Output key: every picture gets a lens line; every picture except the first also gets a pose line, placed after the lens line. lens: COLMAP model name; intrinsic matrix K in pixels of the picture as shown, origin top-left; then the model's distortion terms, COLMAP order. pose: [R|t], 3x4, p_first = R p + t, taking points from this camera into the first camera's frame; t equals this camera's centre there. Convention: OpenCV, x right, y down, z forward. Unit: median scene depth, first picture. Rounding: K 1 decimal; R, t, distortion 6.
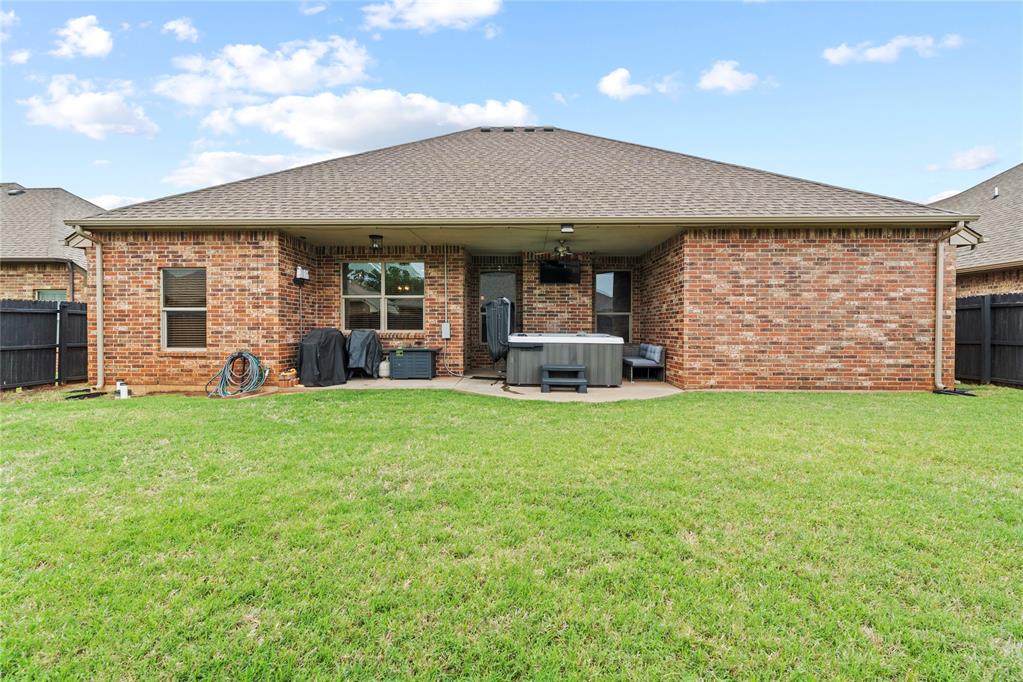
lens RADIAL K [[454.1, 0, 511.0], [0, 454.1, 336.3], [0, 0, 1]] dist [-0.003097, 0.000620]
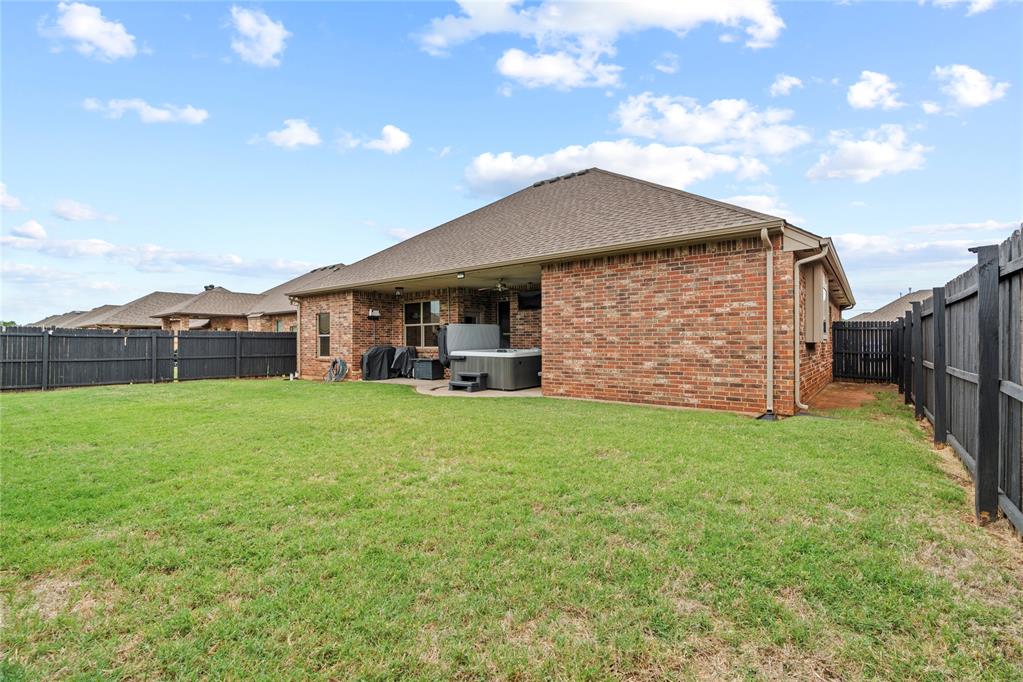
lens RADIAL K [[454.1, 0, 513.2], [0, 454.1, 341.6], [0, 0, 1]] dist [-0.003097, 0.000620]
pose [[0.802506, -0.006555, -0.596607, 1.060936], [-0.008443, 0.999715, -0.022341, 0.000025], [0.596584, 0.022965, 0.802222, -0.034603]]
